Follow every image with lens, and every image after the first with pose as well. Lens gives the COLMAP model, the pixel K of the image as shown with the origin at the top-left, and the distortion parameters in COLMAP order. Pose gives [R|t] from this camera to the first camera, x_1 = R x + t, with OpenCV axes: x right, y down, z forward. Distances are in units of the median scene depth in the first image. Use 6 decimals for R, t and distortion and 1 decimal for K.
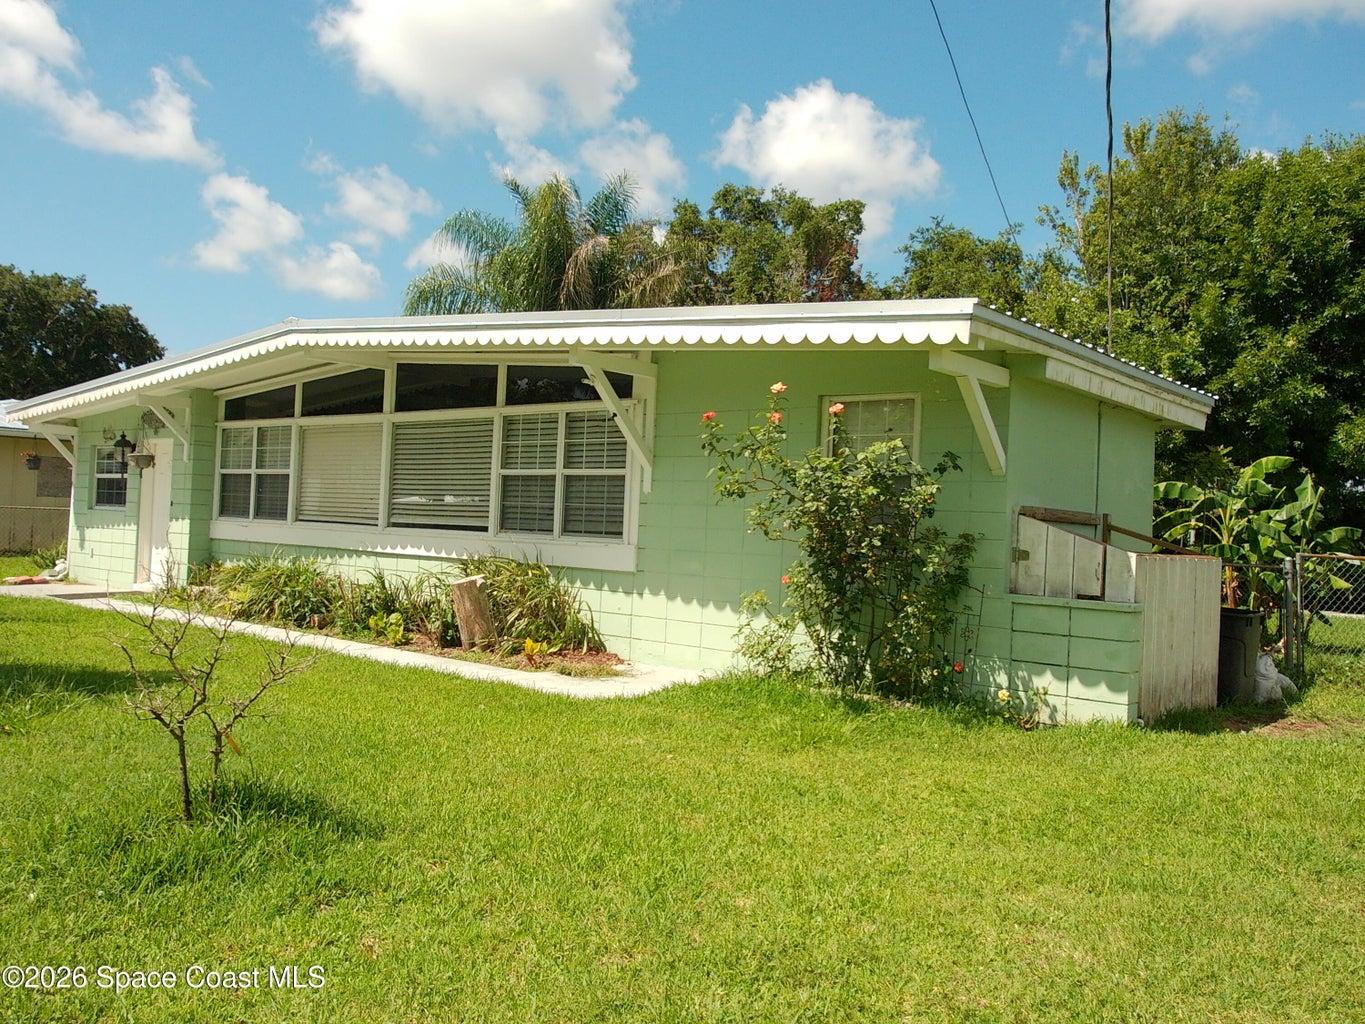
lens RADIAL K [[1104.5, 0, 682.5], [0, 1104.5, 512.0], [0, 0, 1]] dist [0.007659, -0.002807]
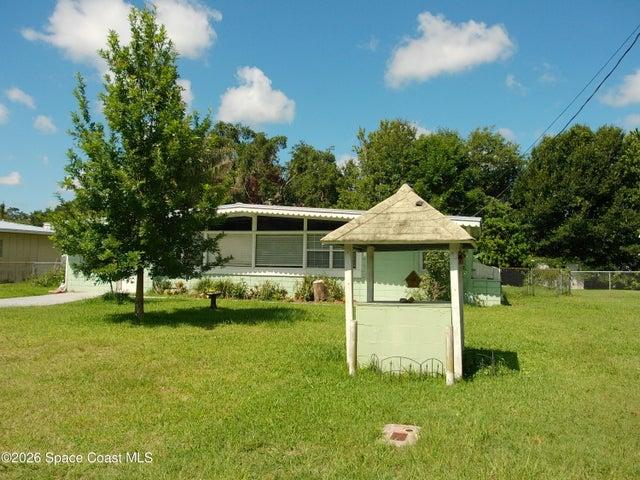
lens RADIAL K [[517.8, 0, 320.0], [0, 517.8, 240.0], [0, 0, 1]] dist [0.007659, -0.002807]
pose [[0.919479, -0.008111, 0.393056, -0.737037], [0.015983, 0.999732, -0.016760, -0.039468], [-0.392815, 0.021693, 0.919362, -0.469047]]
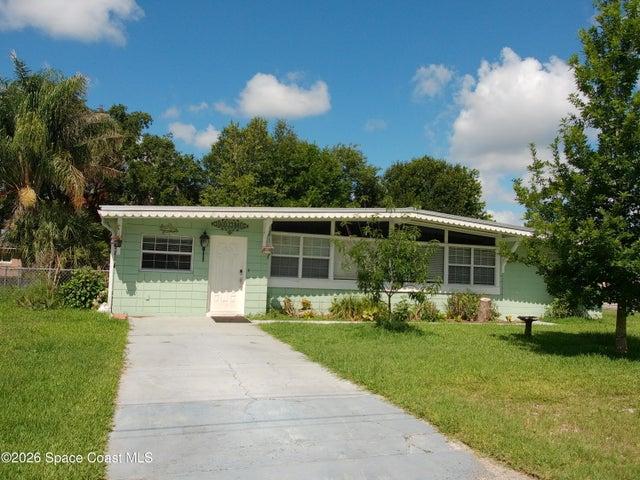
lens RADIAL K [[537.8, 0, 330.4], [0, 537.8, 214.2], [0, 0, 1]] dist [0.000793, 0.000041]
pose [[0.500501, 0.080285, 0.862005, -1.619021], [-0.028391, 0.996677, -0.076344, -0.051146], [-0.865270, 0.013737, 0.501118, 0.515655]]
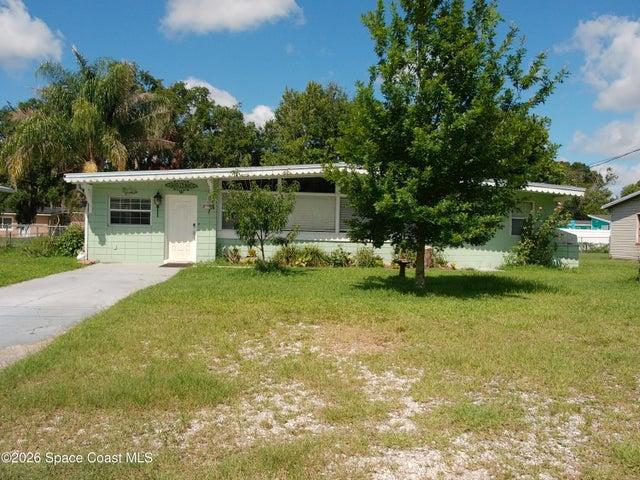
lens RADIAL K [[517.8, 0, 320.0], [0, 517.8, 240.0], [0, 0, 1]] dist [0.007659, -0.002807]
pose [[0.707882, -0.036329, 0.705396, -1.380513], [-0.002328, 0.998551, 0.053763, -0.043591], [-0.706327, -0.039700, 0.706772, 0.074816]]
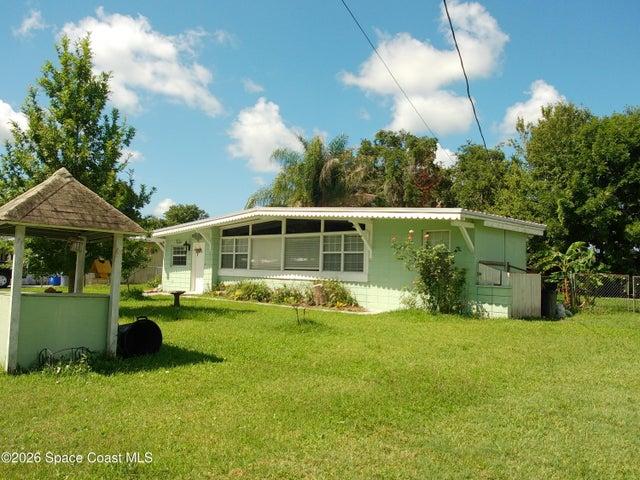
lens RADIAL K [[517.8, 0, 320.0], [0, 517.8, 240.0], [0, 0, 1]] dist [0.007659, -0.002807]
pose [[0.997193, -0.021410, -0.071750, -0.062398], [0.017954, 0.998663, -0.048477, 0.000295], [0.072692, 0.047052, 0.996244, -0.502646]]
